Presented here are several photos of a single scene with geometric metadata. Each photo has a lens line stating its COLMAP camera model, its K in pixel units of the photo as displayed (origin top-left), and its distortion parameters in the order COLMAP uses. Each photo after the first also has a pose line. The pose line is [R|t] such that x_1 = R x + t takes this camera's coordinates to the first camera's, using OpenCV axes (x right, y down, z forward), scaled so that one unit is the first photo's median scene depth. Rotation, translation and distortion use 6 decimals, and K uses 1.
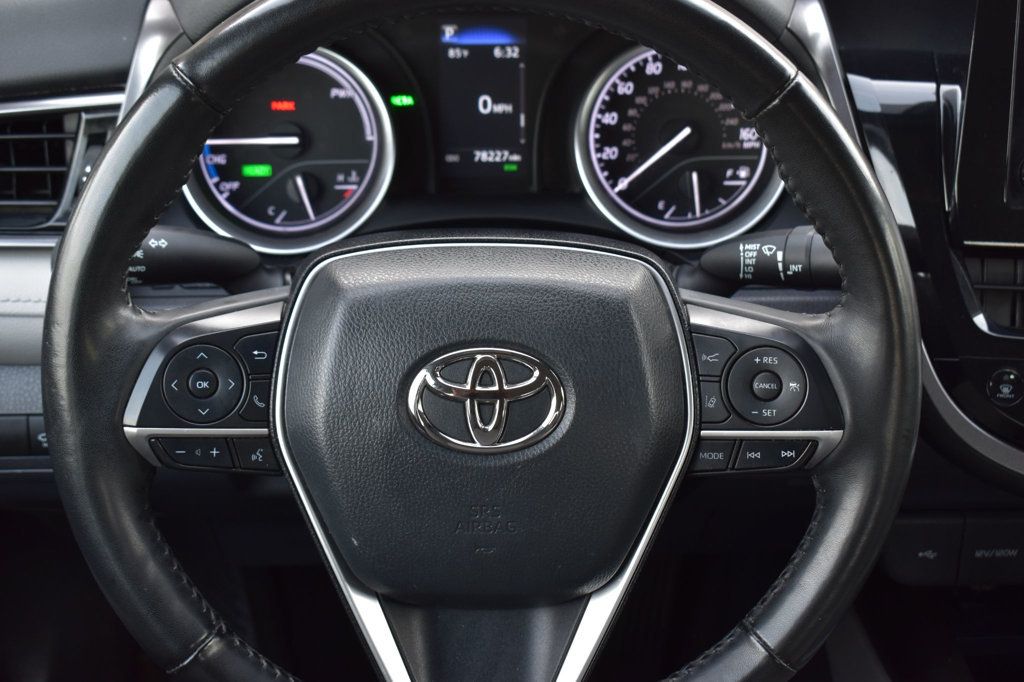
lens RADIAL K [[1632.8, 0, 519.1], [0, 1632.8, 288.3], [0, 0, 1]] dist [-0.063537, 0.000000]
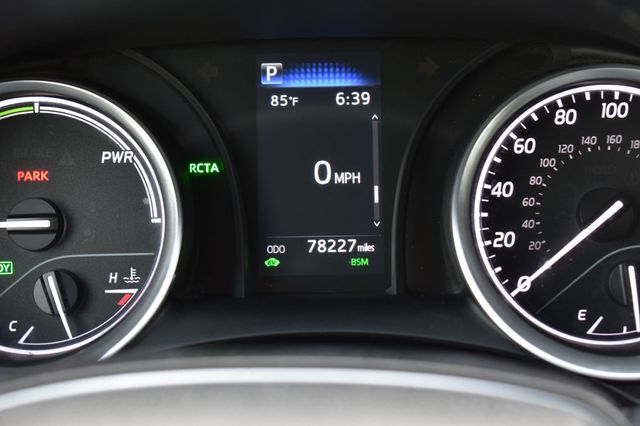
lens RADIAL K [[1427.0, 0, 322.5], [0, 1427.0, 208.8], [0, 0, 1]] dist [0.091315, 0.000000]
pose [[0.998003, -0.011001, -0.062206, 0.017225], [0.002097, 0.989945, -0.141438, -0.010734], [0.063137, 0.141025, 0.987991, 0.402377]]
